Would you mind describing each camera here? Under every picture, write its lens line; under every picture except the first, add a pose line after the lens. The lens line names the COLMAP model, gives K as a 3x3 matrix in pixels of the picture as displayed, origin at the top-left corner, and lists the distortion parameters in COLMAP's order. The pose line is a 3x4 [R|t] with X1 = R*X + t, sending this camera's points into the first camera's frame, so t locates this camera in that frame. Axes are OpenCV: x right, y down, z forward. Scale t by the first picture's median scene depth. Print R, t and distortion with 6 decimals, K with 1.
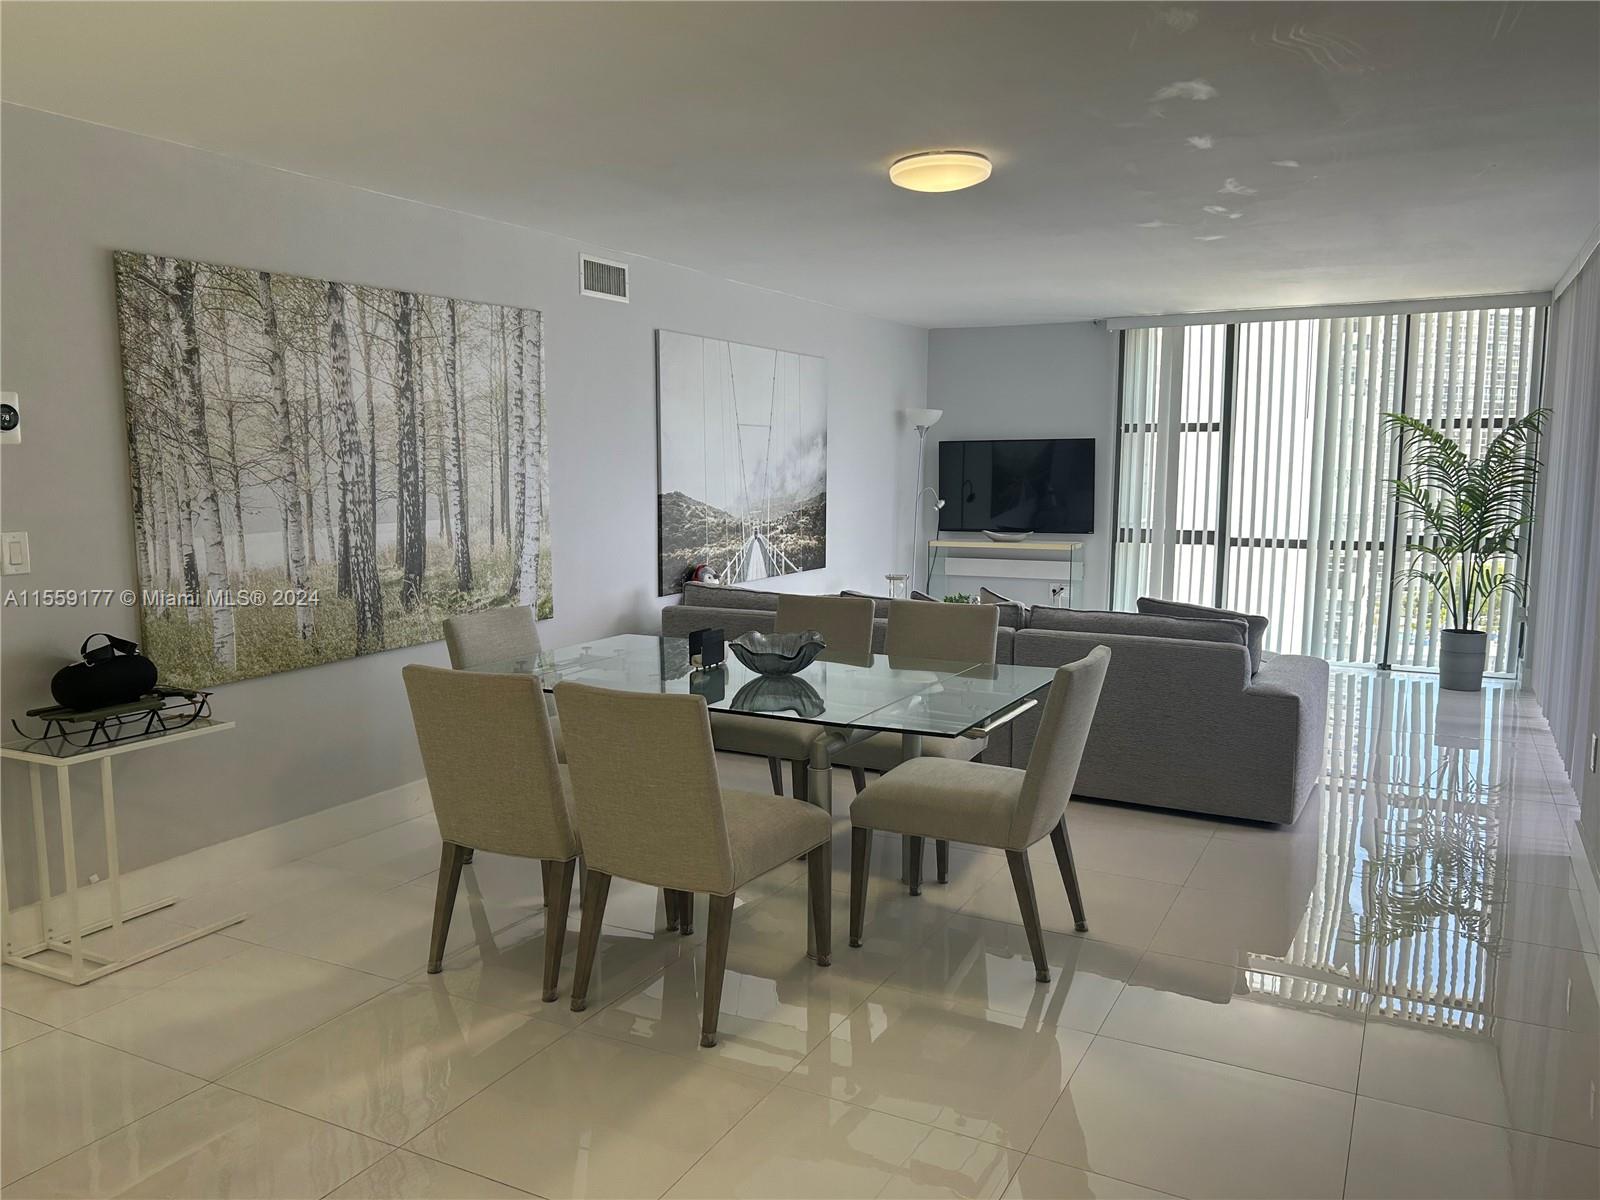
lens RADIAL K [[1205.7, 0, 794.6], [0, 1205.7, 599.1], [0, 0, 1]] dist [0.060527, -0.058222]
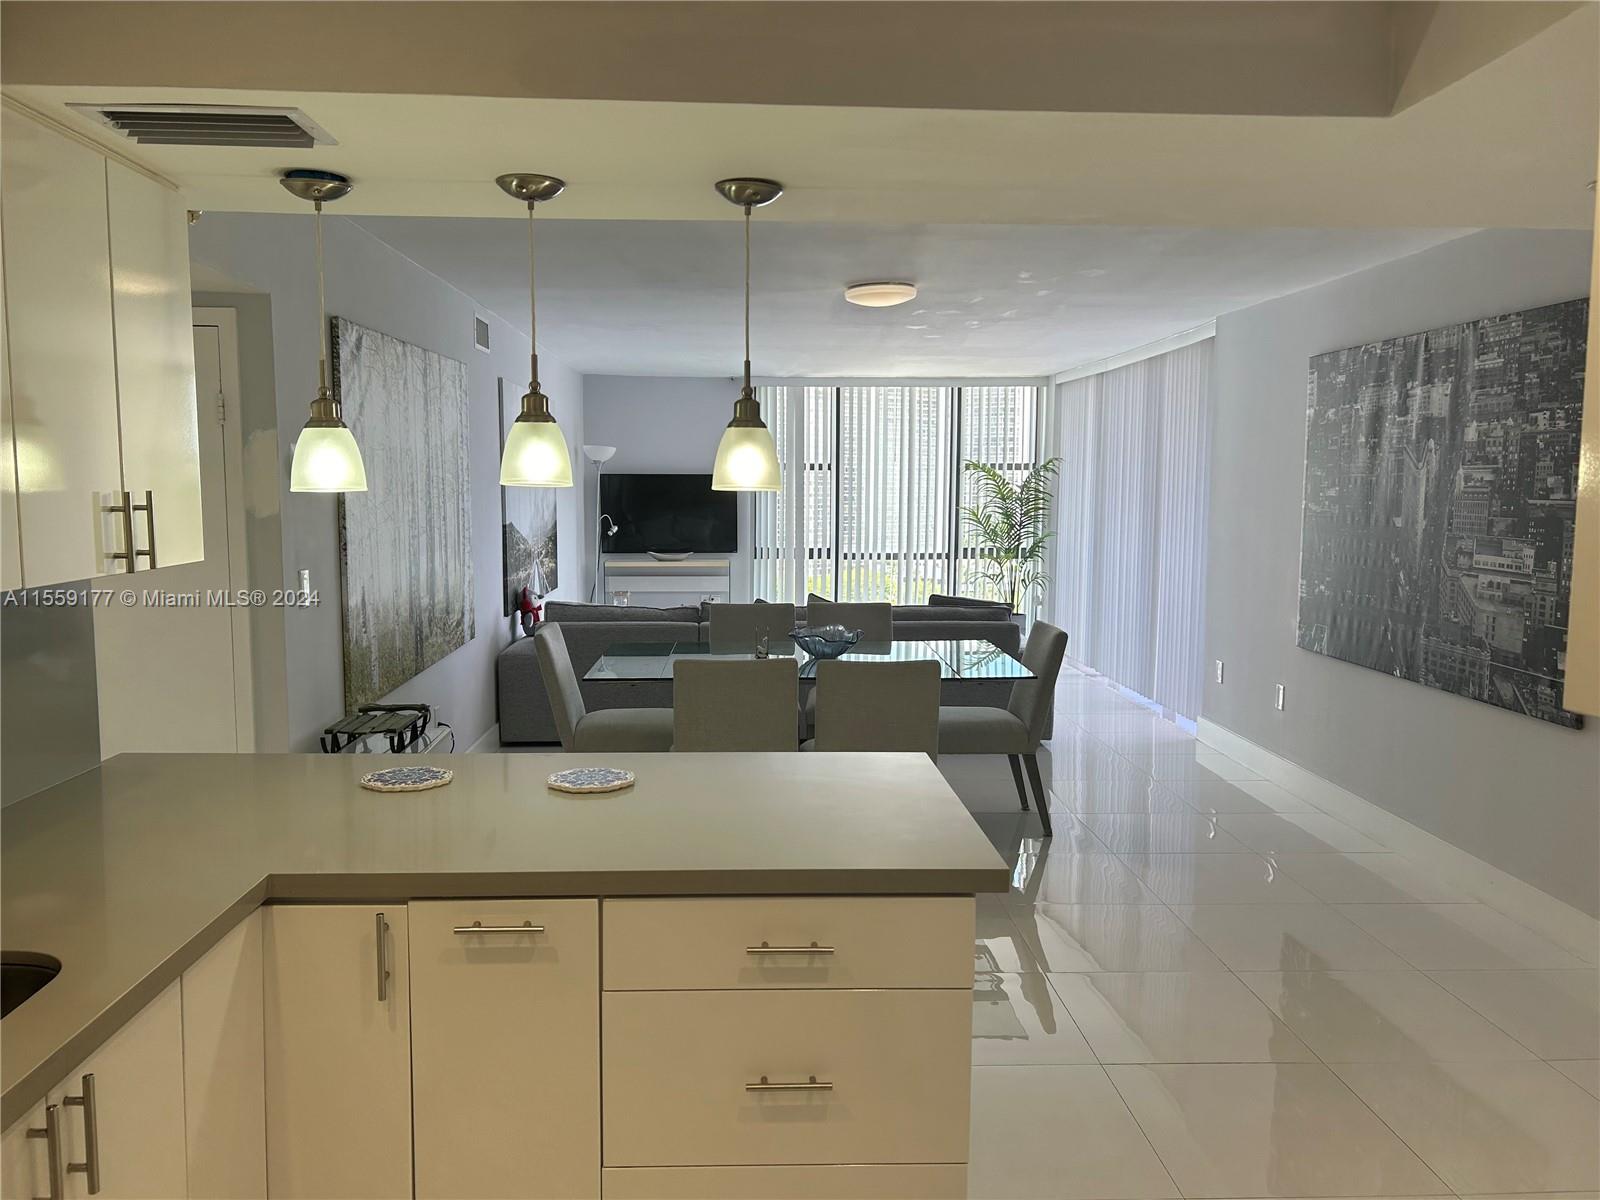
lens RADIAL K [[1205.7, 0, 799.7], [0, 1205.7, 609.4], [0, 0, 1]] dist [0.060527, -0.058222]
pose [[0.860170, -0.050155, 0.507535, -0.415989], [0.054773, 0.998482, 0.005842, -0.000483], [-0.507057, 0.022774, 0.861612, -0.090637]]
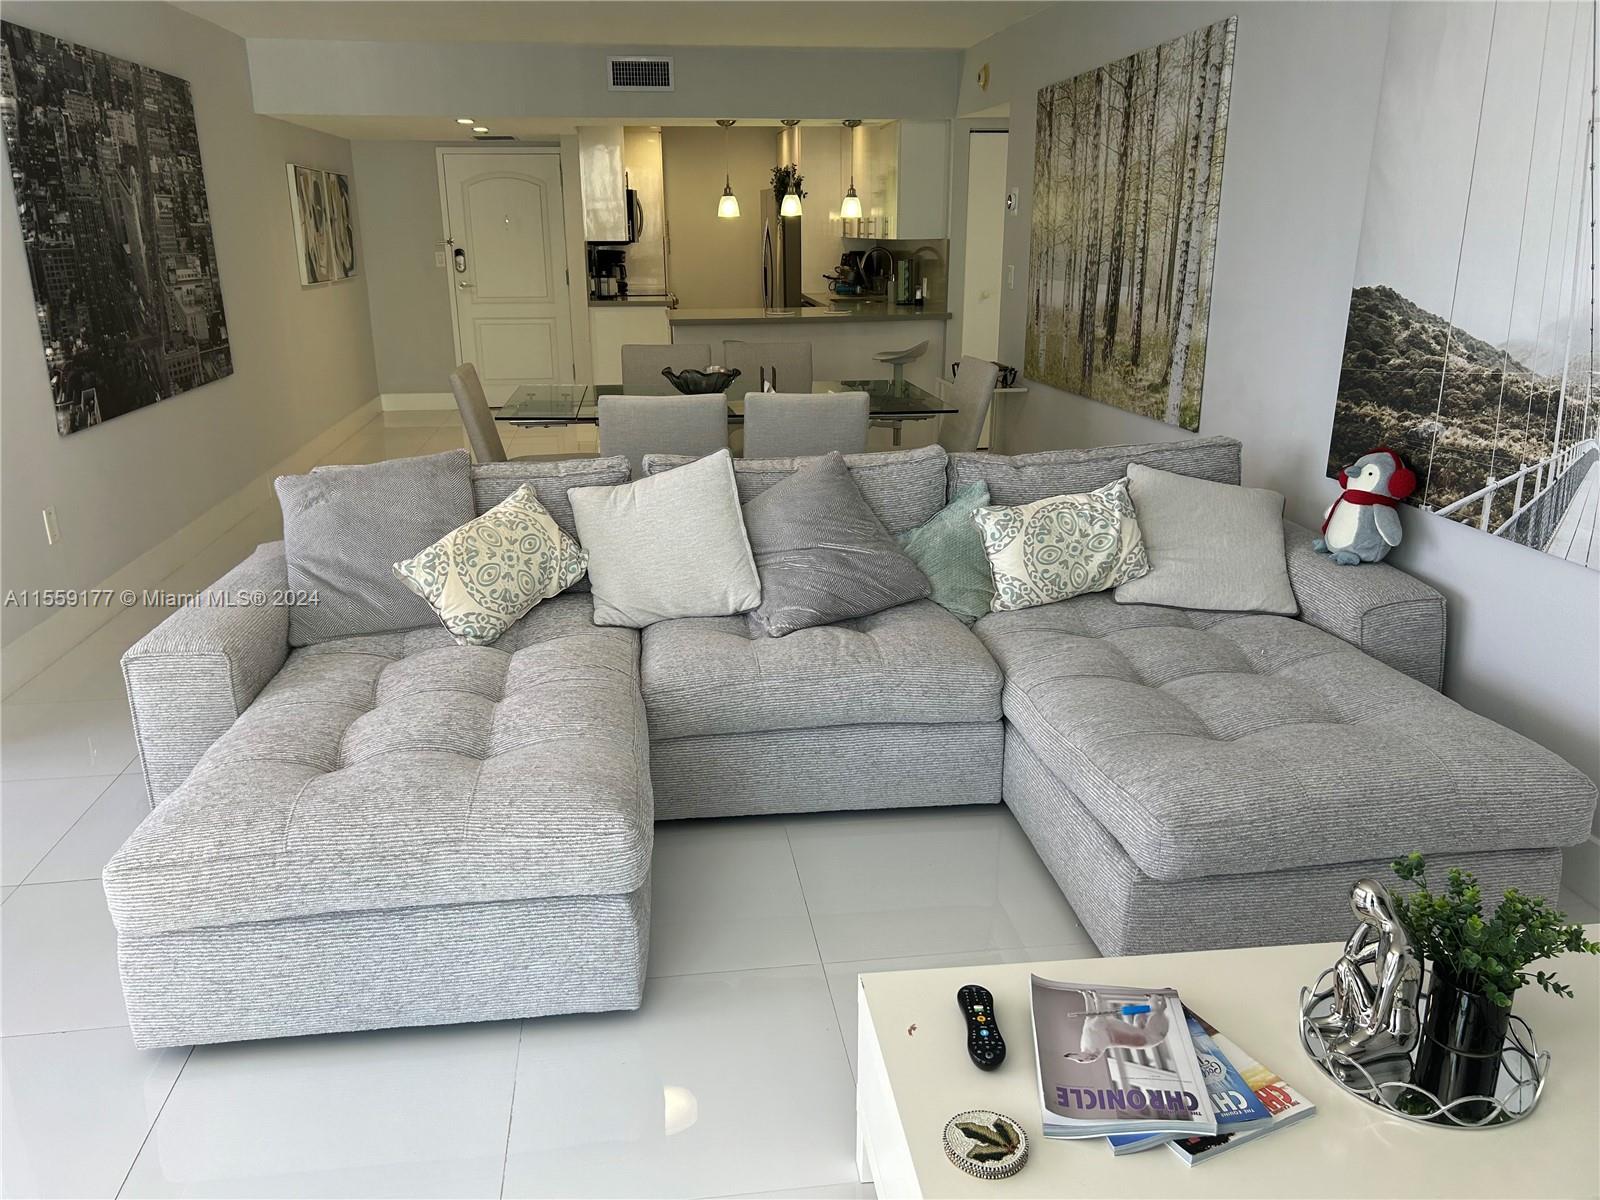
lens RADIAL K [[1205.7, 0, 792.4], [0, 1205.7, 598.4], [0, 0, 1]] dist [0.060527, -0.058222]
pose [[-0.815275, 0.174774, -0.552069, 0.390189], [-0.061016, 0.922132, 0.382034, -0.141588], [0.575850, 0.345148, -0.741127, 1.213756]]
